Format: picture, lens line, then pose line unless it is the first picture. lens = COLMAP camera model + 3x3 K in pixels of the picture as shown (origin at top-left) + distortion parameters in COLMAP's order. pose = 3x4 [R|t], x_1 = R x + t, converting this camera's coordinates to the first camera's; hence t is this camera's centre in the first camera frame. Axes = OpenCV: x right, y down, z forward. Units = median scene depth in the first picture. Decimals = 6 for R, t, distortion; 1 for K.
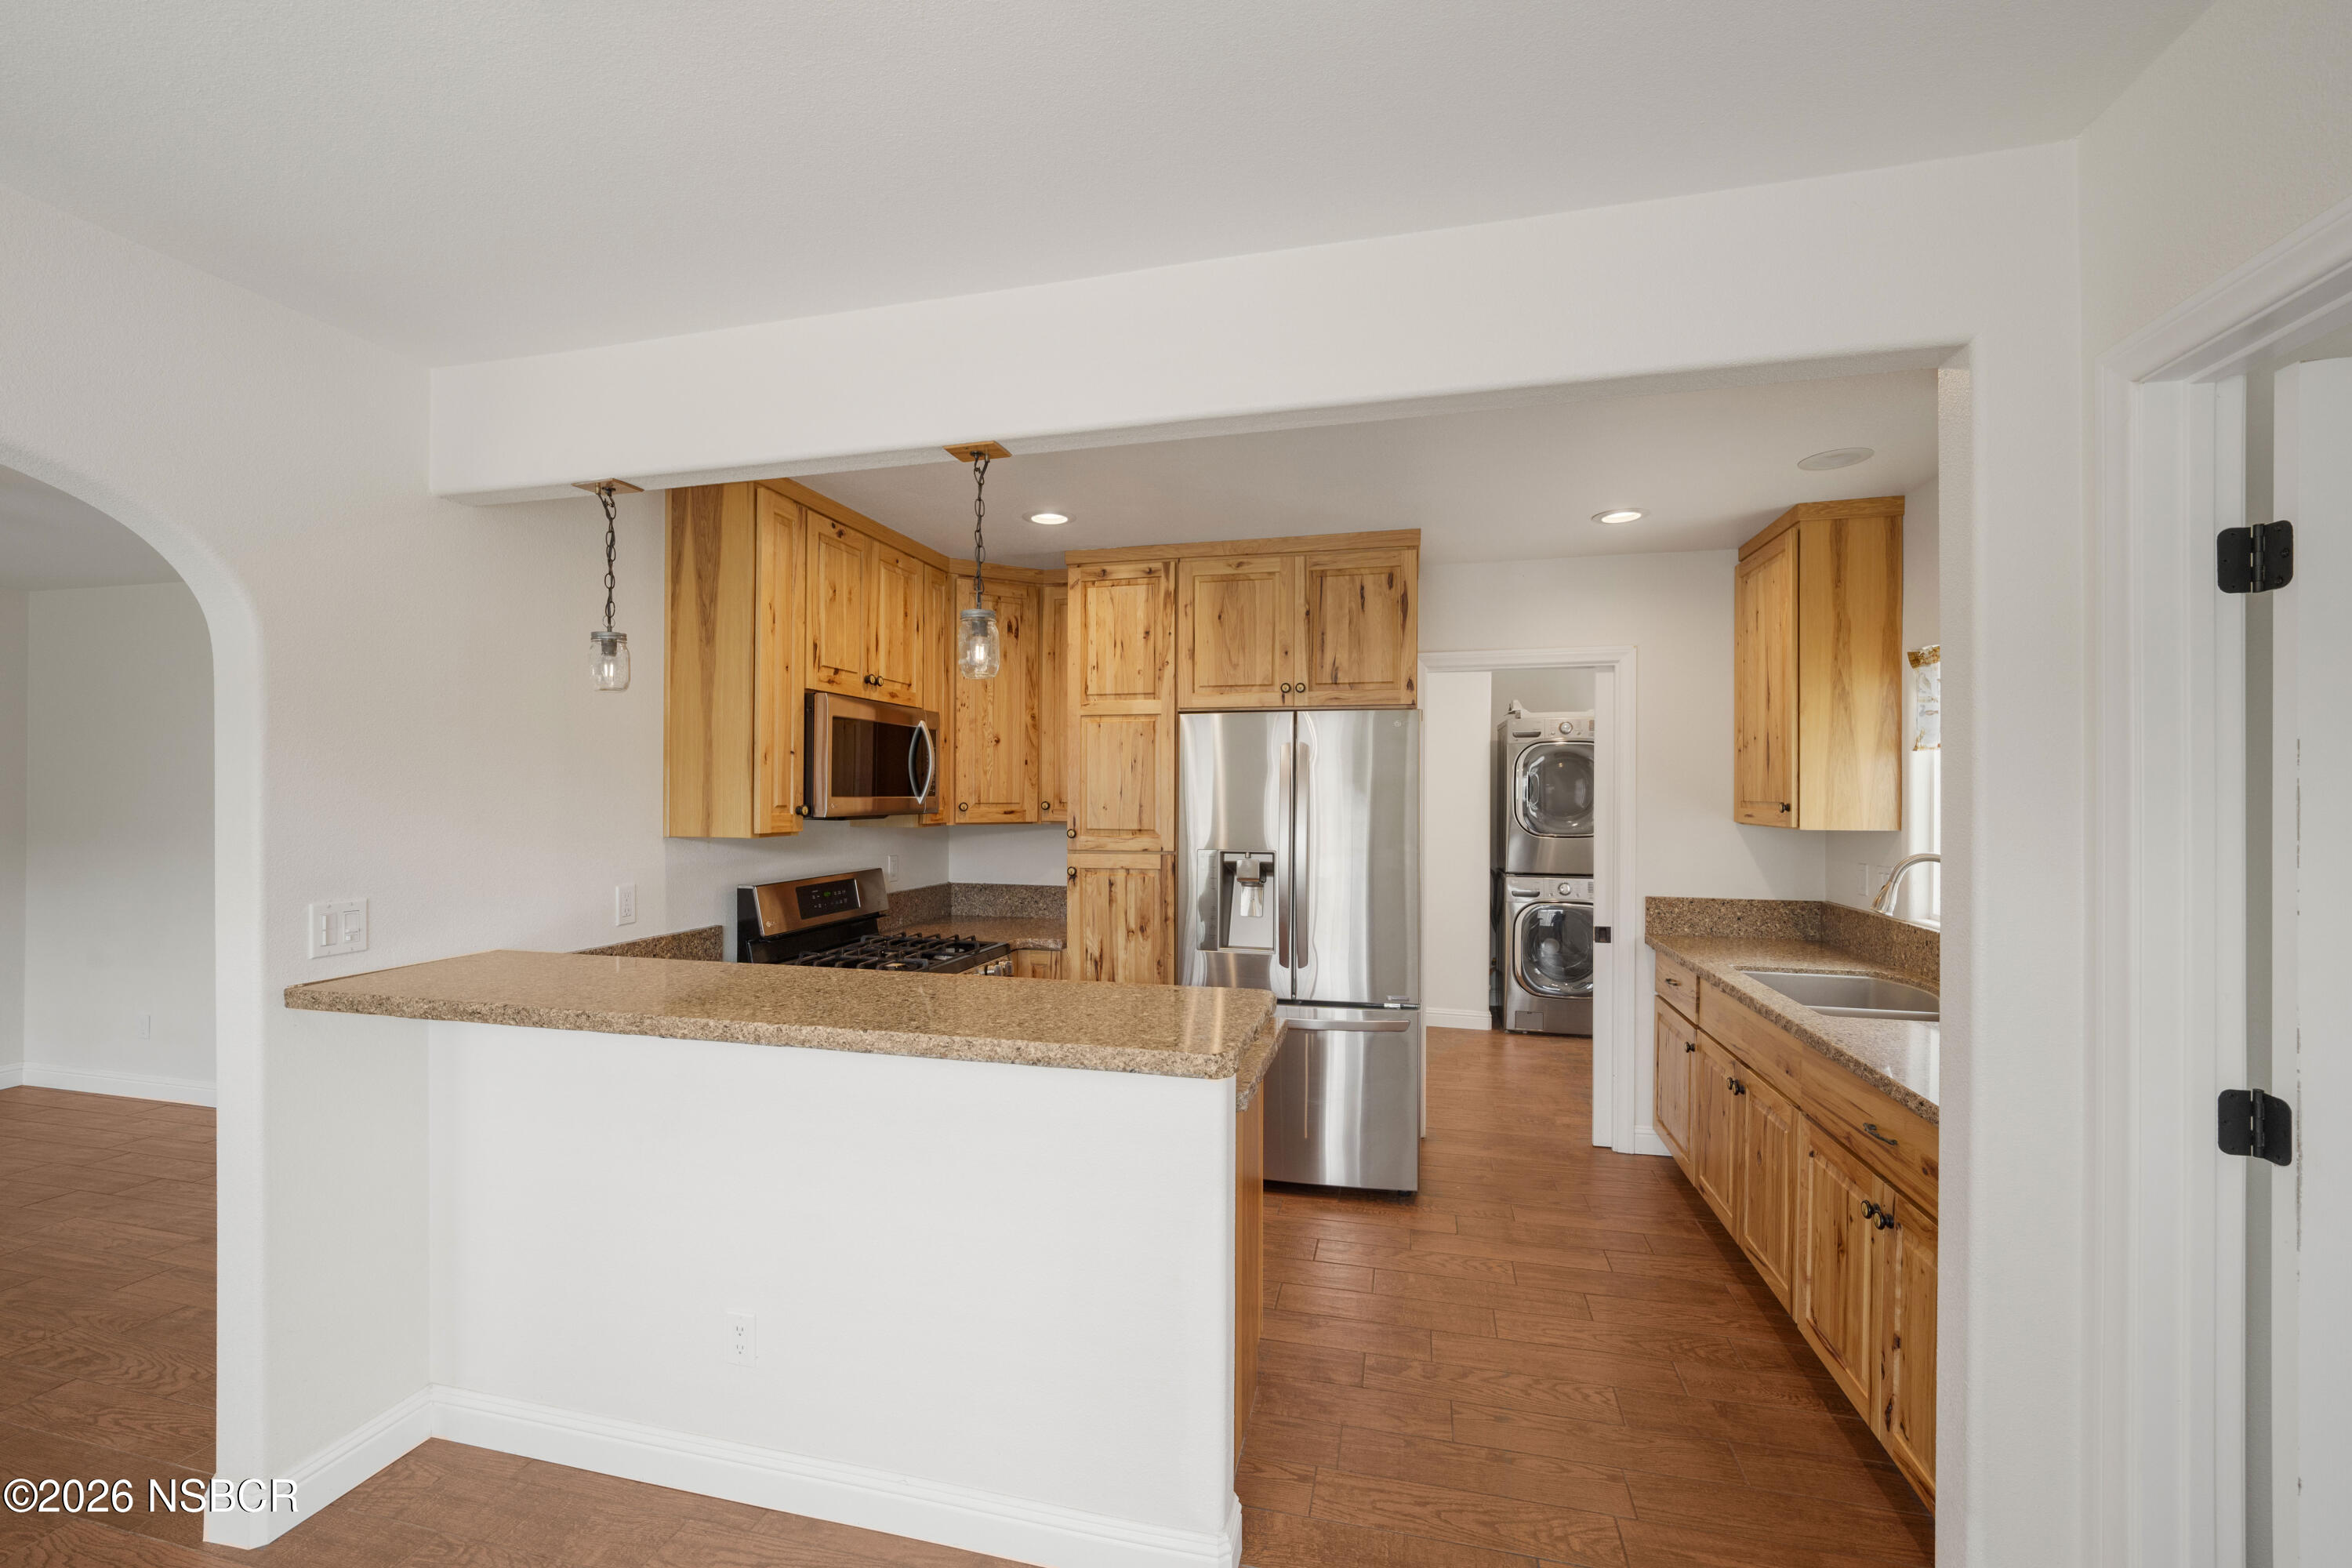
lens RADIAL K [[975.7, 0, 1167.0], [0, 975.7, 794.7], [0, 0, 1]] dist [-0.008508, 0.003013]
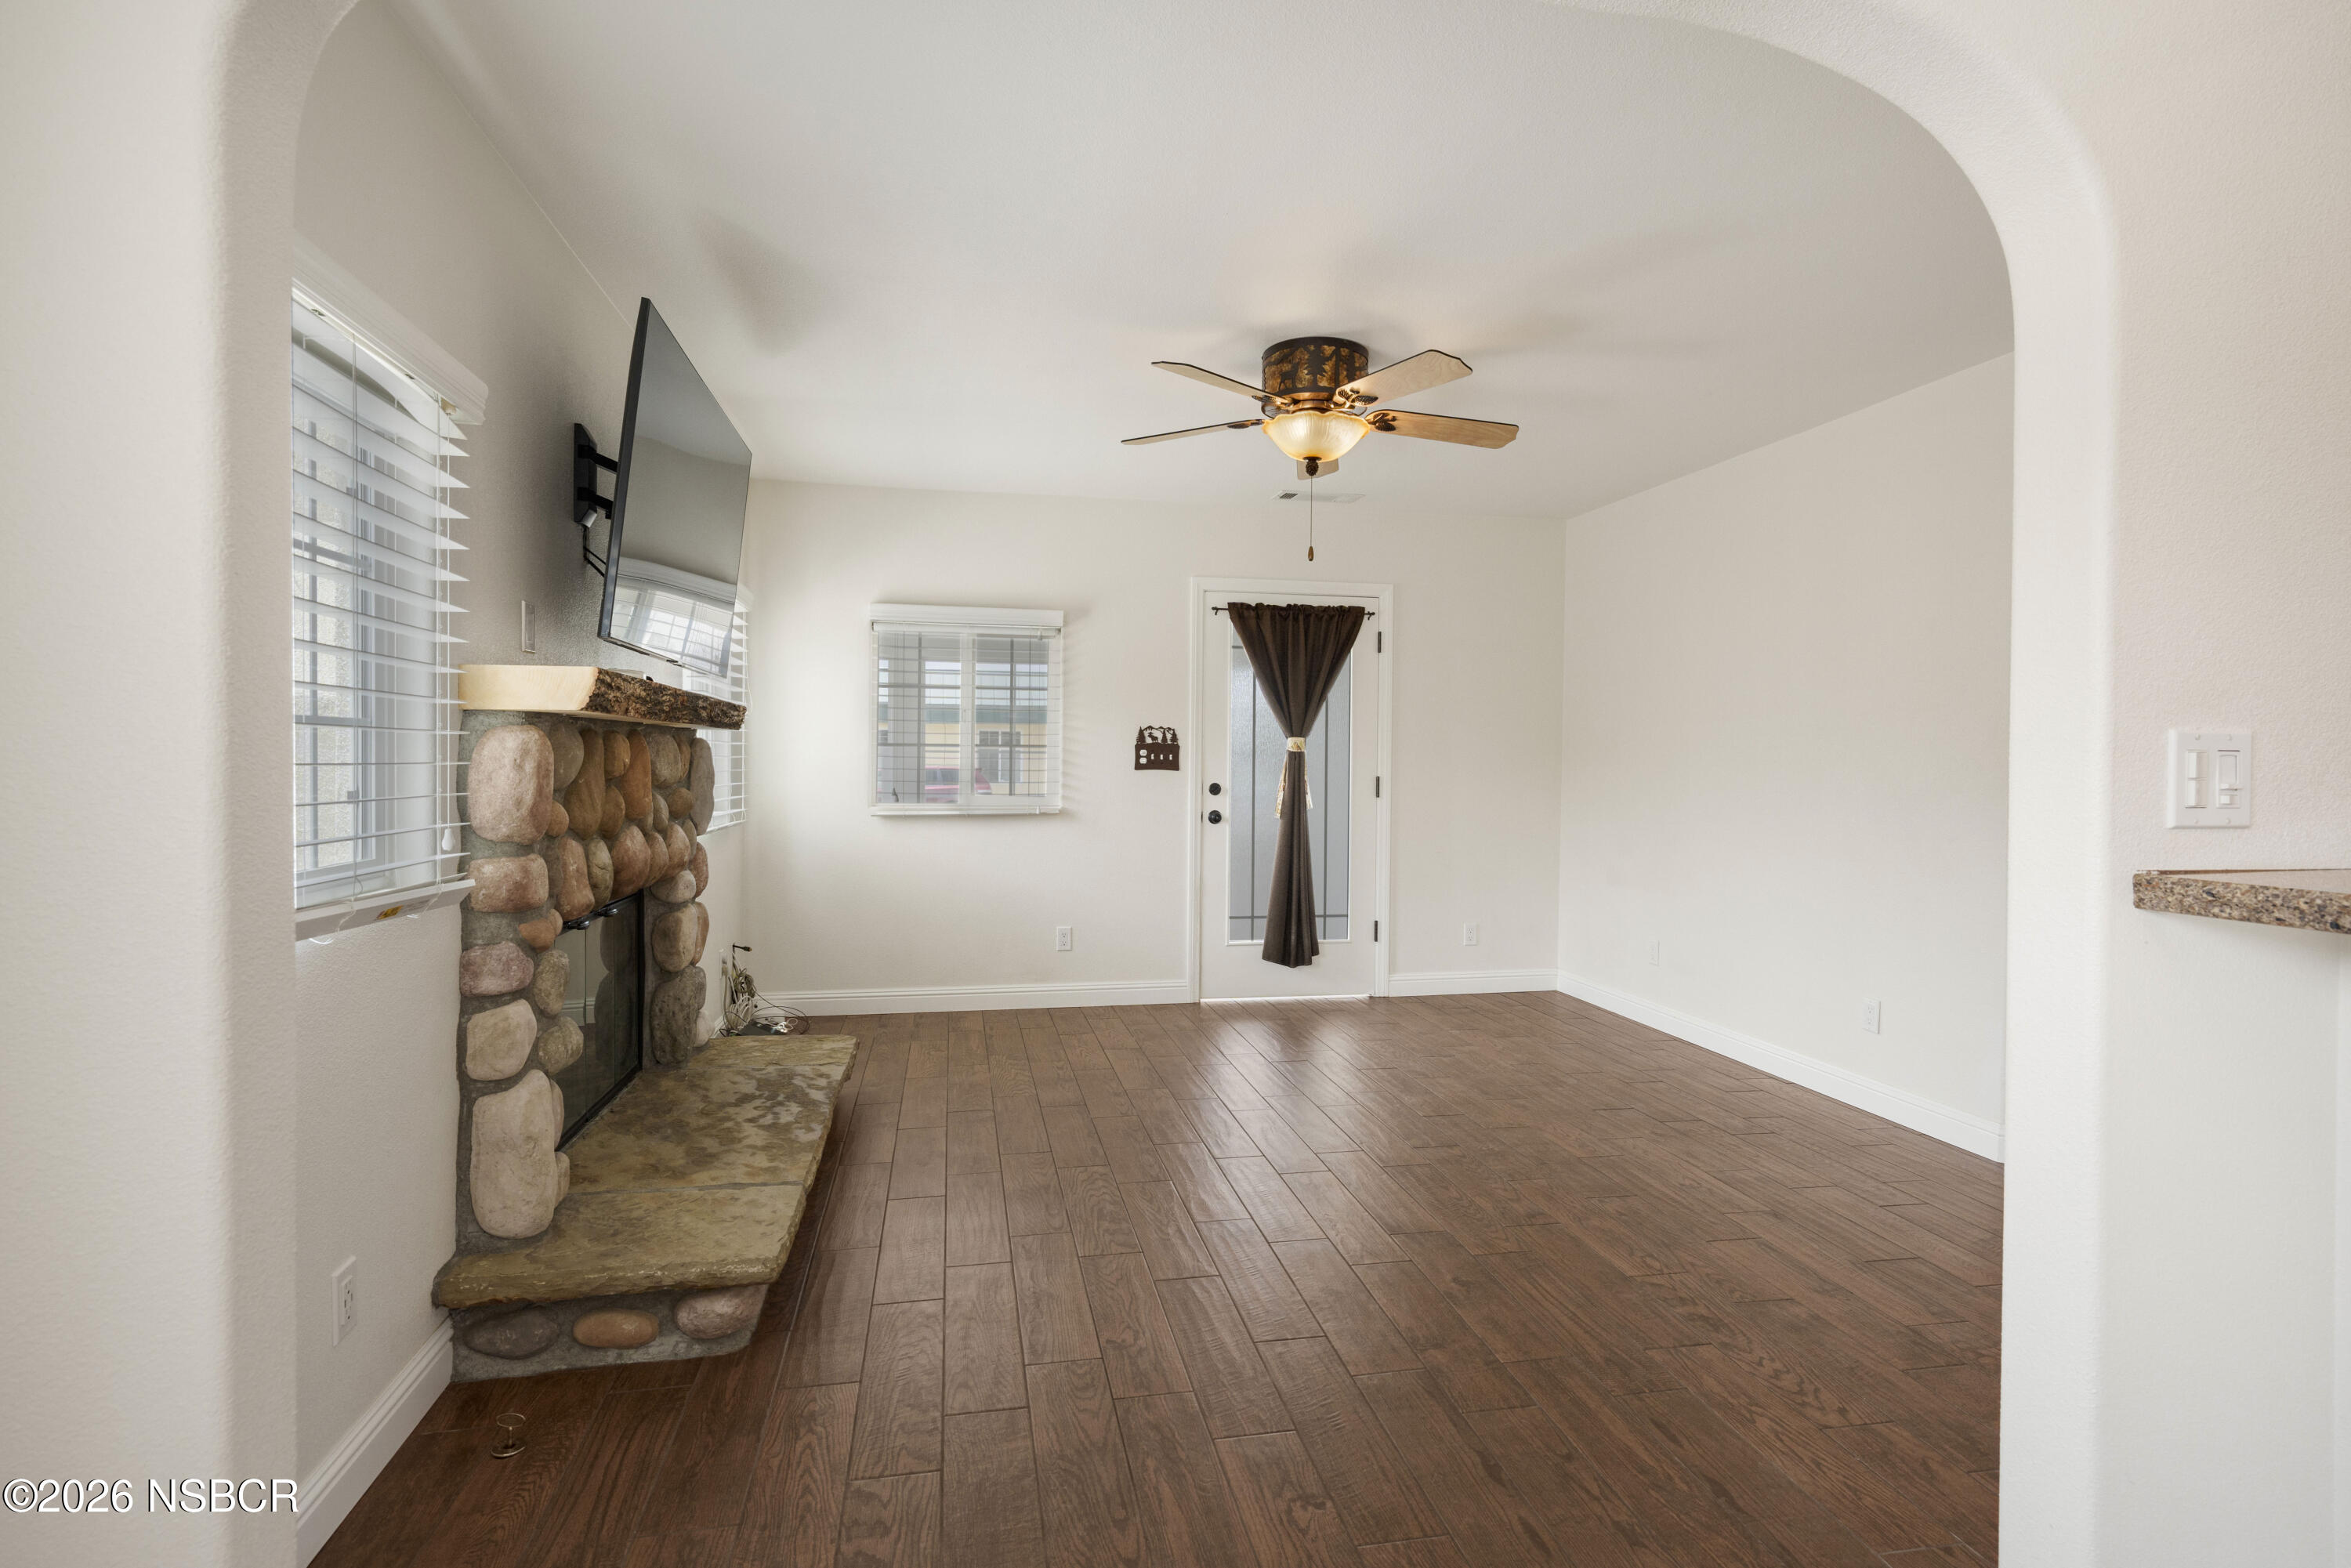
lens RADIAL K [[1160.8, 0, 1173.4], [0, 1160.8, 777.7], [0, 0, 1]] dist [0.015930, -0.000719]
pose [[0.425730, 0.013788, -0.904745, -0.280291], [-0.009468, 0.999897, 0.010783, 0.075117], [0.904801, 0.003975, 0.425816, 0.106076]]
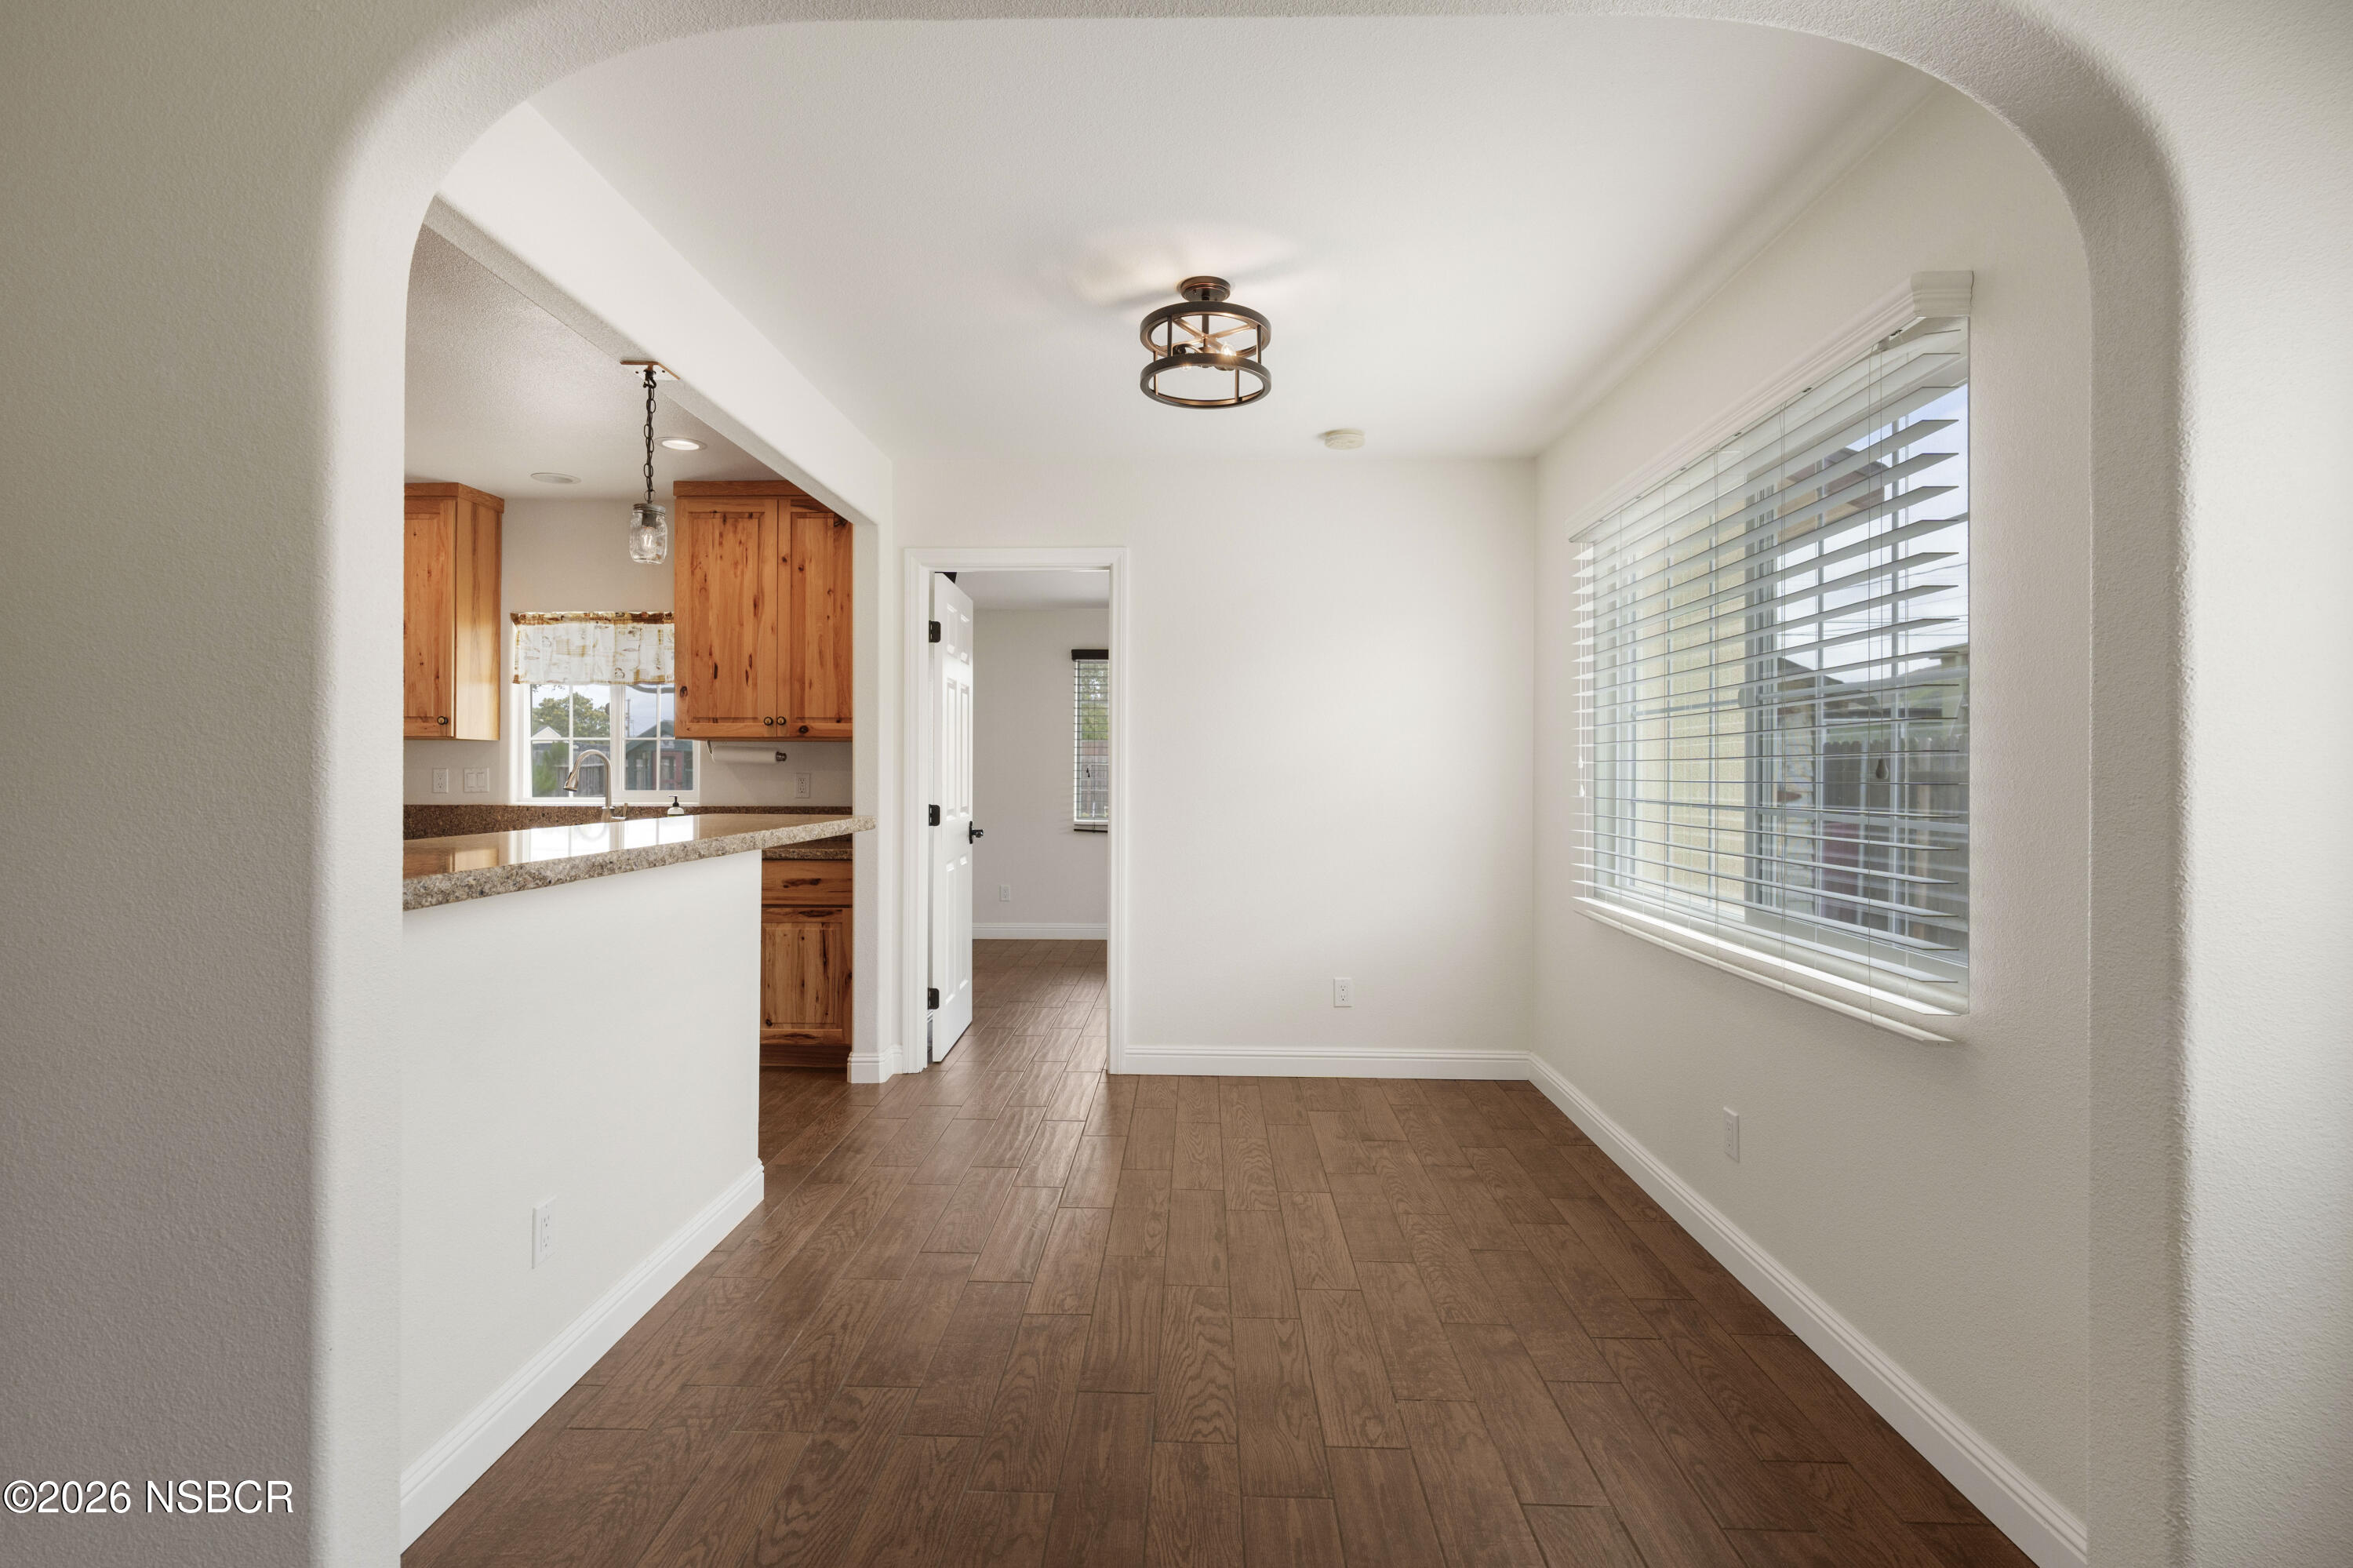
lens RADIAL K [[1106.0, 0, 1167.2], [0, 1106.0, 768.1], [0, 0, 1]] dist [-0.001026, 0.000253]
pose [[-0.215008, 0.003838, 0.976605, -0.872090], [-0.001560, 0.999990, -0.004273, 0.072251], [-0.976611, -0.002442, -0.215000, 0.362051]]
